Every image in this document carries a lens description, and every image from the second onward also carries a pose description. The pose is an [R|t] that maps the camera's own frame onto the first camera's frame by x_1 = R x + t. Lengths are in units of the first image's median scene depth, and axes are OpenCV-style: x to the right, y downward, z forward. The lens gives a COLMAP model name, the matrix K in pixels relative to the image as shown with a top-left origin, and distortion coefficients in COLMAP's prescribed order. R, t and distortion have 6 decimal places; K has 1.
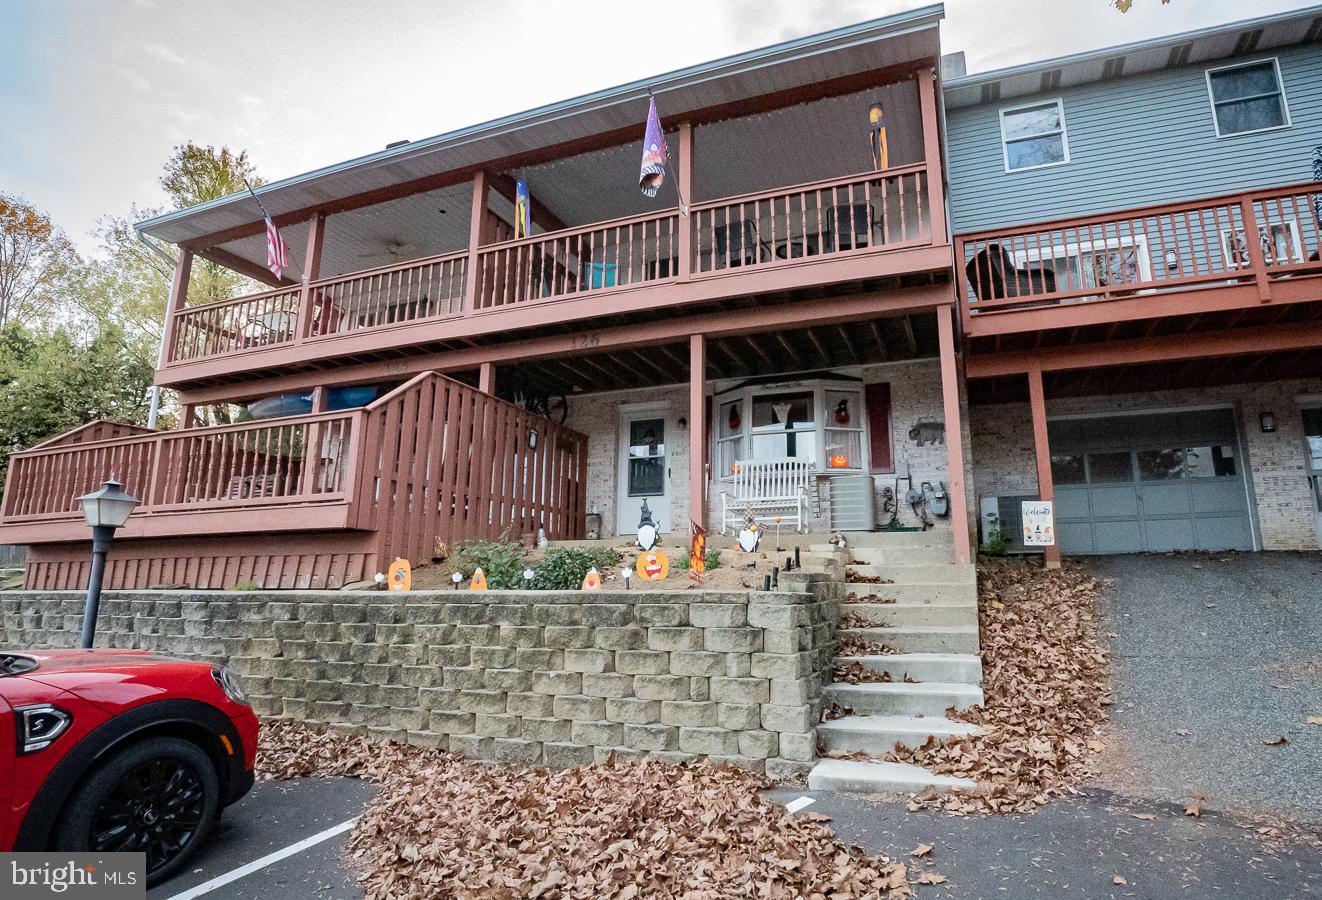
lens RADIAL K [[725.2, 0, 664.1], [0, 725.2, 422.2], [0, 0, 1]] dist [-0.038897, 0.003071]
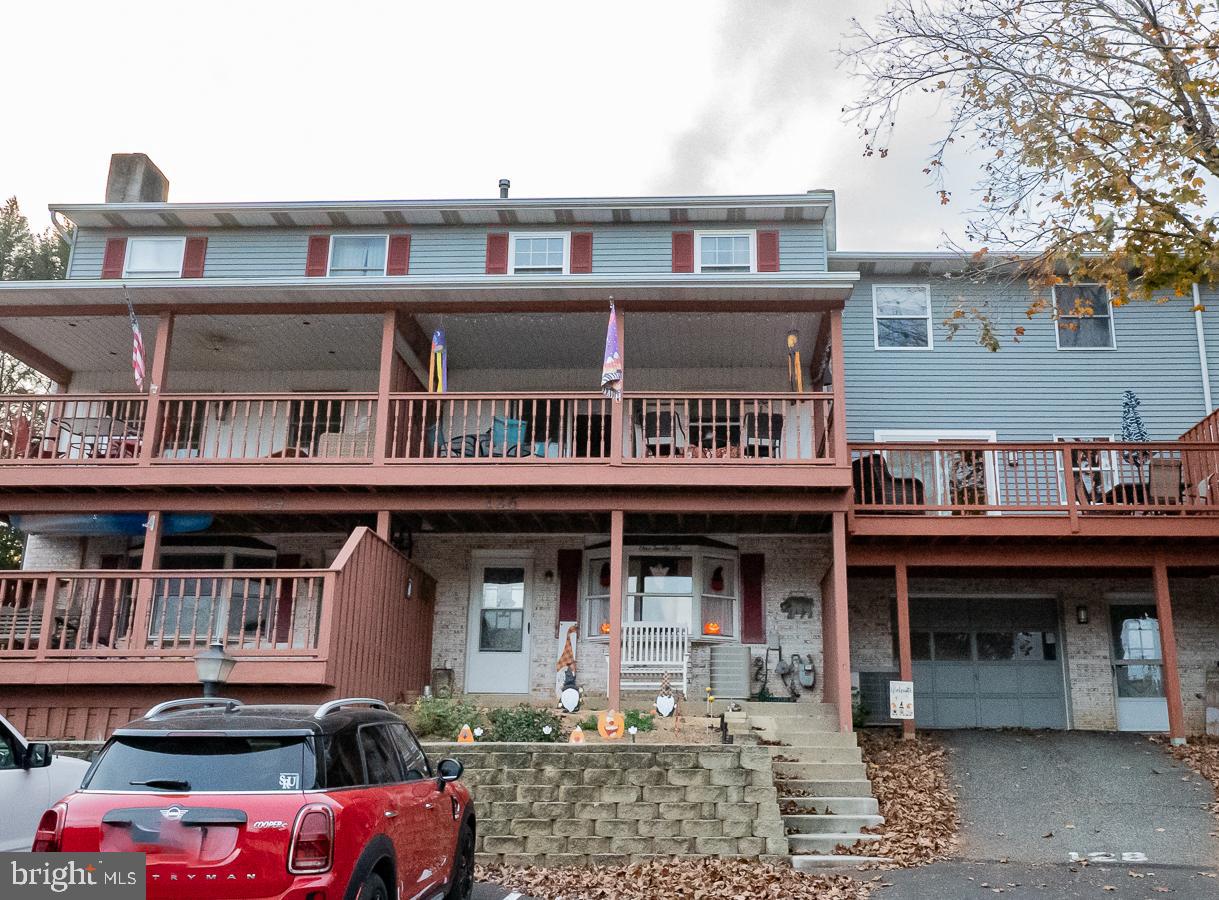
lens RADIAL K [[1072.8, 0, 609.5], [0, 1072.8, 450.0], [0, 0, 1]] dist [-0.006373, -0.008941]
pose [[0.963262, 0.090365, 0.252905, -0.440817], [-0.073698, 0.994484, -0.074636, -0.105175], [-0.258254, 0.053256, 0.964608, -0.626989]]
